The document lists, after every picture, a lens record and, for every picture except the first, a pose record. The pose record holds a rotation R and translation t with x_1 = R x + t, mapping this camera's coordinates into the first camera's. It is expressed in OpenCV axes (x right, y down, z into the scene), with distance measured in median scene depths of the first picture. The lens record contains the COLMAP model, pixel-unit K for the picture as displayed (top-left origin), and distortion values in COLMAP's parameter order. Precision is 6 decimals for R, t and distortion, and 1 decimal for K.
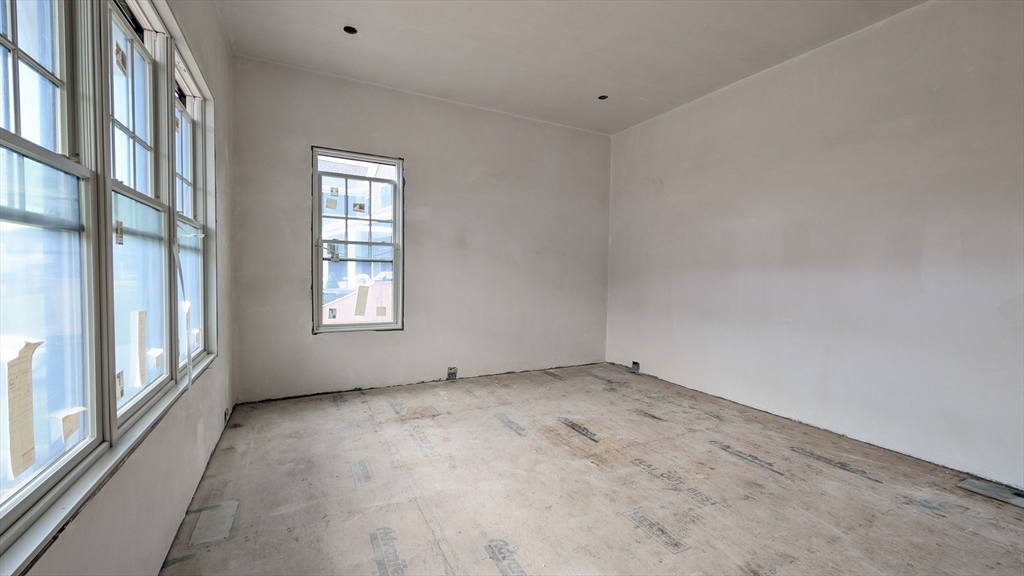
lens RADIAL K [[415.3, 0, 513.7], [0, 415.3, 288.4], [0, 0, 1]] dist [-0.000923, -0.000179]
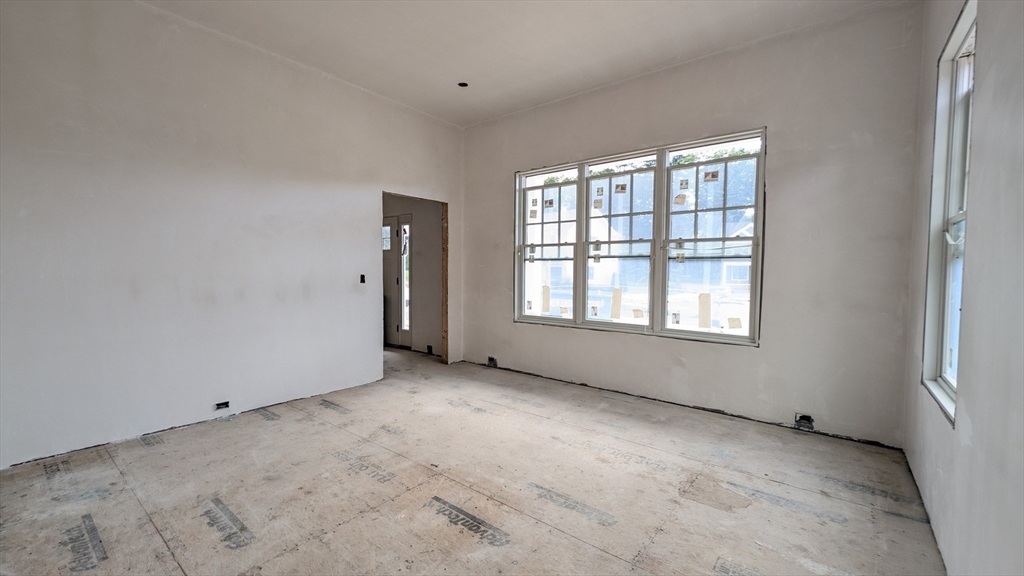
lens RADIAL K [[415.3, 0, 512.7], [0, 415.3, 288.5], [0, 0, 1]] dist [-0.000923, -0.000179]
pose [[-0.914449, -0.005713, -0.404661, 0.390337], [-0.039651, 0.996354, 0.075538, -0.062214], [0.402754, 0.085121, -0.911342, 1.774442]]
